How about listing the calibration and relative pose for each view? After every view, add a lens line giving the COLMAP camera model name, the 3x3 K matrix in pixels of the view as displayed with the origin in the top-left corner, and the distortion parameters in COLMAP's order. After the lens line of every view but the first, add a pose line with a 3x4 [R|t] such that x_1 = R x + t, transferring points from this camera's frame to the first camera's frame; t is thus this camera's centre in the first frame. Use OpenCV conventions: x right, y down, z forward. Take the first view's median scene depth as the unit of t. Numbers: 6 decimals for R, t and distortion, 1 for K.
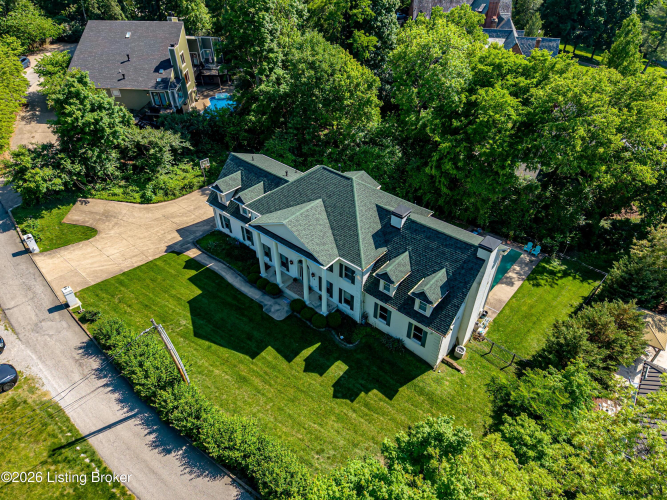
lens RADIAL K [[427.4, 0, 333.5], [0, 427.4, 250.0], [0, 0, 1]] dist [0.227902, -0.217733]
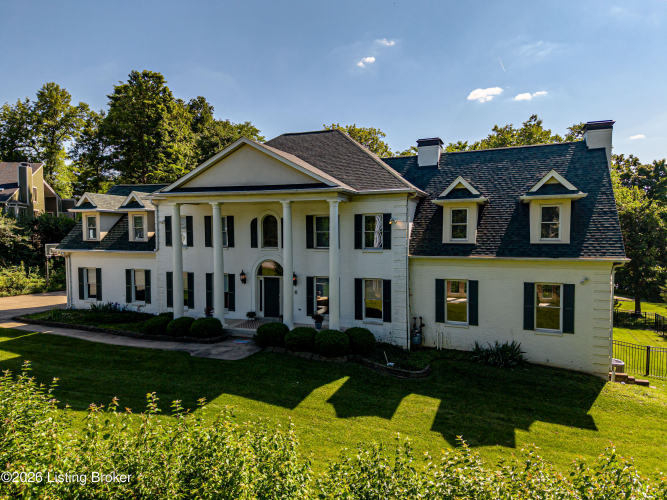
lens RADIAL K [[431.5, 0, 337.2], [0, 431.5, 251.6], [0, 0, 1]] dist [0.232888, -0.228429]
pose [[0.948690, -0.025035, 0.315214, -0.145136], [0.205536, 0.806365, -0.554554, 0.296678], [-0.240295, 0.590888, 0.770137, 0.512183]]
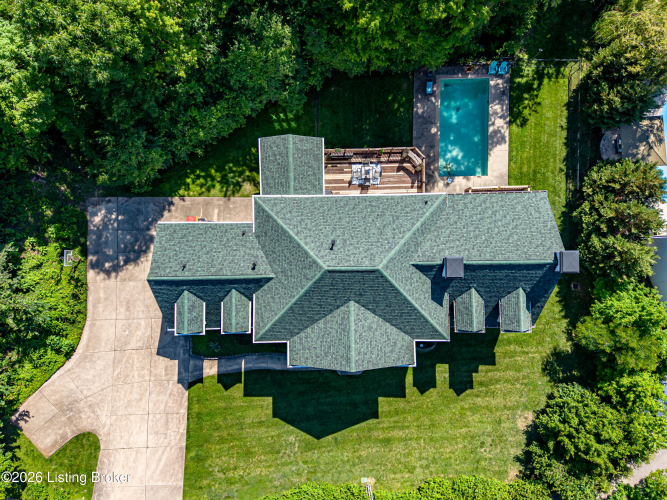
lens RADIAL K [[422.4, 0, 346.2], [0, 422.4, 247.1], [0, 0, 1]] dist [0.229777, -0.204365]
pose [[0.762341, -0.647164, 0.003931, 0.020359], [0.407721, 0.484983, 0.773664, -0.665777], [-0.502594, -0.588193, 0.633584, 0.495422]]
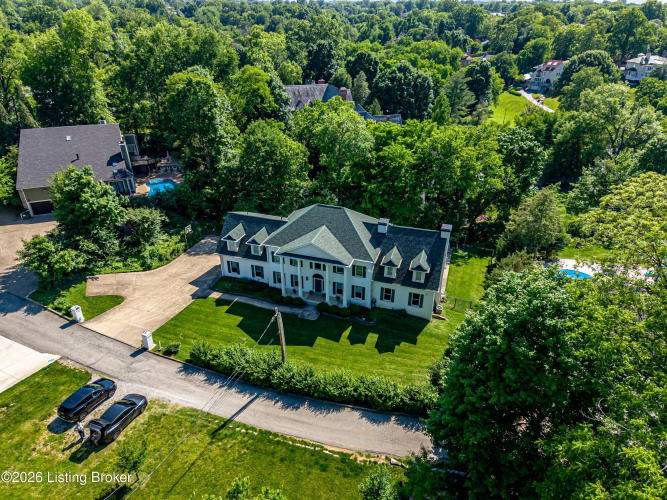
lens RADIAL K [[427.4, 0, 333.5], [0, 427.4, 250.0], [0, 0, 1]] dist [0.227902, -0.217733]
pose [[0.925401, -0.184483, 0.331058, -0.409710], [0.238388, 0.962423, -0.130049, 0.124547], [-0.294626, 0.199268, 0.934606, -0.244715]]
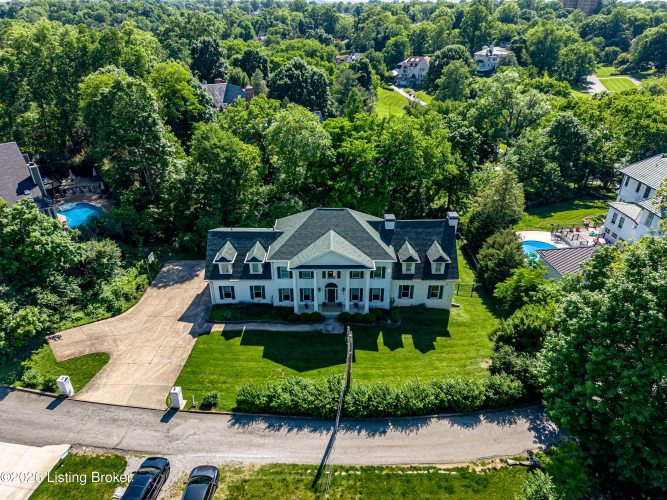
lens RADIAL K [[427.4, 0, 333.5], [0, 427.4, 250.0], [0, 0, 1]] dist [0.227902, -0.217733]
pose [[0.763542, -0.314361, 0.564075, -0.661698], [0.406466, 0.912721, -0.041538, -0.007383], [-0.501785, 0.260993, 0.824678, -0.037133]]
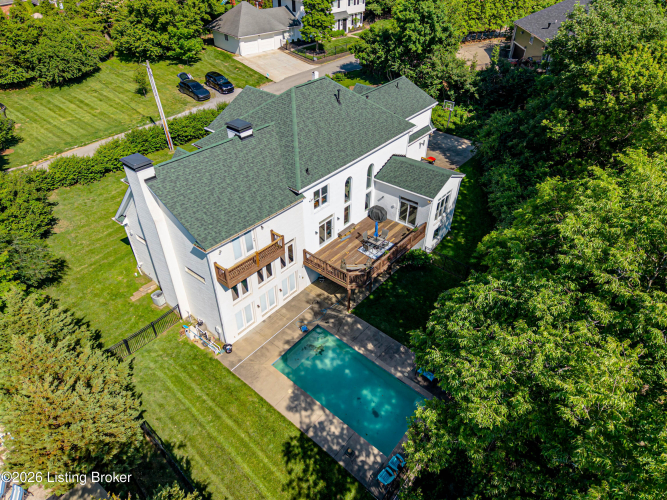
lens RADIAL K [[427.4, 0, 333.5], [0, 427.4, 250.0], [0, 0, 1]] dist [0.227902, -0.217733]
pose [[-0.001870, 0.609531, -0.792760, 0.762397], [-0.639894, 0.608478, 0.469351, -0.354938], [0.768461, 0.508161, 0.388897, 0.761459]]
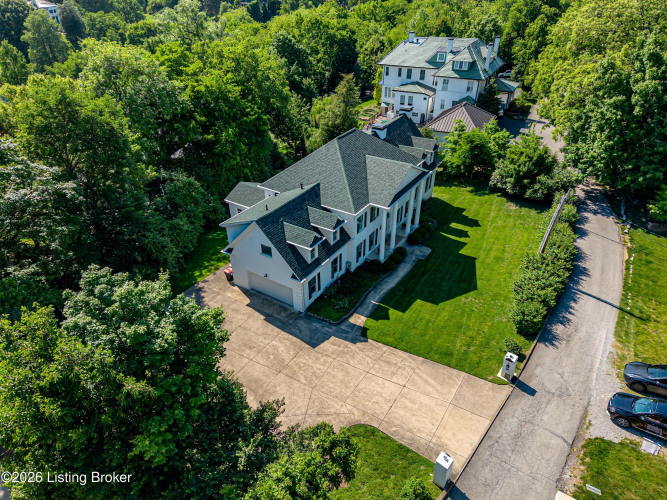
lens RADIAL K [[427.4, 0, 333.5], [0, 427.4, 250.0], [0, 0, 1]] dist [0.227902, -0.217733]
pose [[-0.118651, -0.543806, 0.830781, -0.913552], [0.629688, 0.605716, 0.486416, -0.481842], [-0.767734, 0.580846, 0.270560, 0.784584]]
